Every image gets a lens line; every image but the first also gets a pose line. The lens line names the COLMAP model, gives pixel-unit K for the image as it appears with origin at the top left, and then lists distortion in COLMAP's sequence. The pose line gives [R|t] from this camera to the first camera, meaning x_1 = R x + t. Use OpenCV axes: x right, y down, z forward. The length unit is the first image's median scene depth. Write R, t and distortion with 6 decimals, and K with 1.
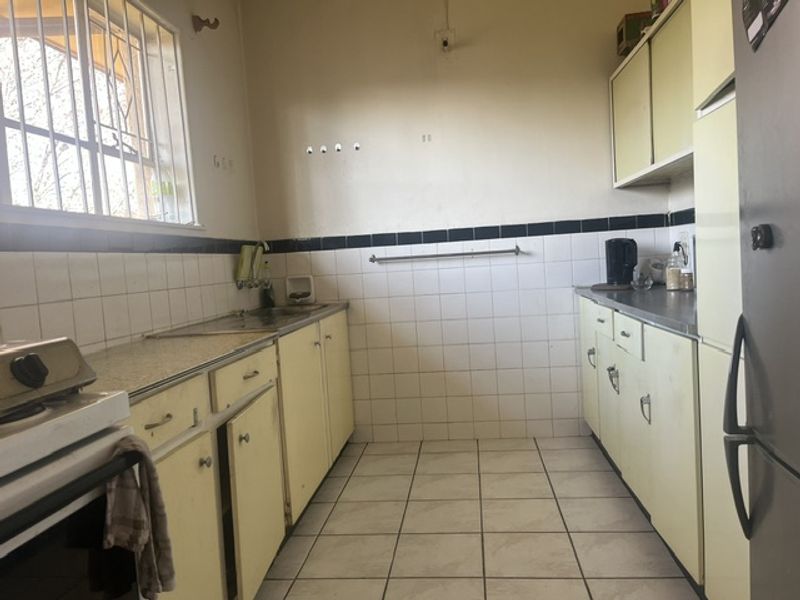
lens RADIAL K [[614.3, 0, 411.3], [0, 614.3, 301.0], [0, 0, 1]] dist [0.055398, -0.065311]
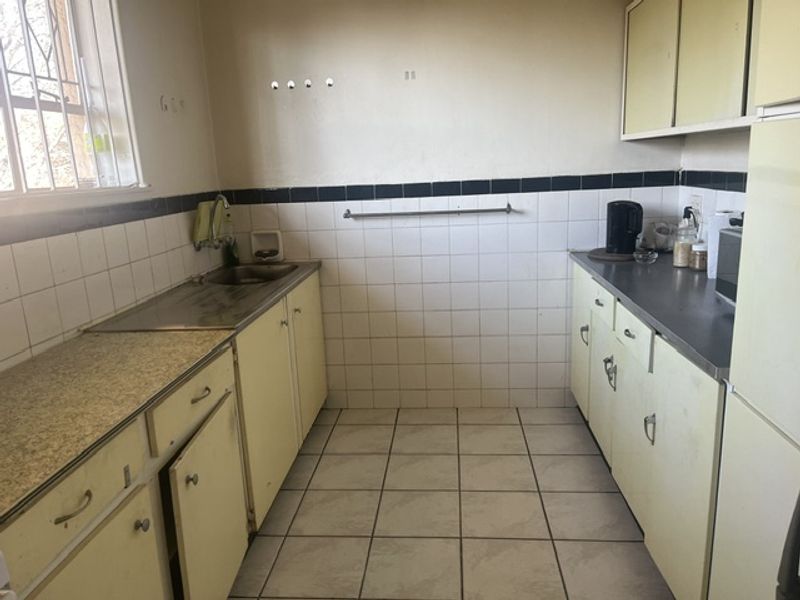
lens RADIAL K [[614.3, 0, 400.8], [0, 614.3, 307.5], [0, 0, 1]] dist [0.055398, -0.065311]
pose [[0.999722, 0.015320, 0.017927, 0.001277], [-0.018002, 0.986868, 0.160524, -0.089655], [-0.015233, -0.160802, 0.986869, 0.101336]]
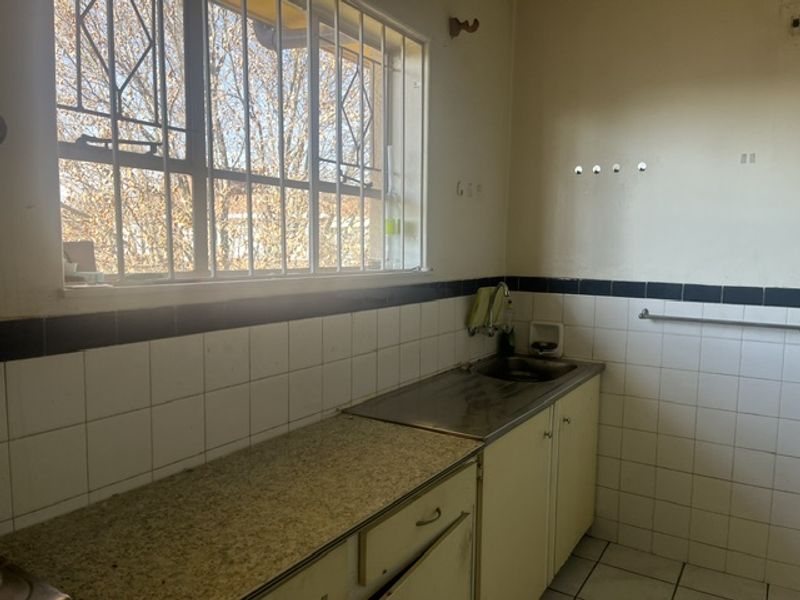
lens RADIAL K [[614.3, 0, 398.8], [0, 614.3, 304.1], [0, 0, 1]] dist [0.055398, -0.065311]
pose [[0.888507, 0.121970, -0.442356, 0.004963], [-0.103016, 0.992439, 0.066728, -0.114013], [0.447150, -0.013719, 0.894354, 0.195970]]
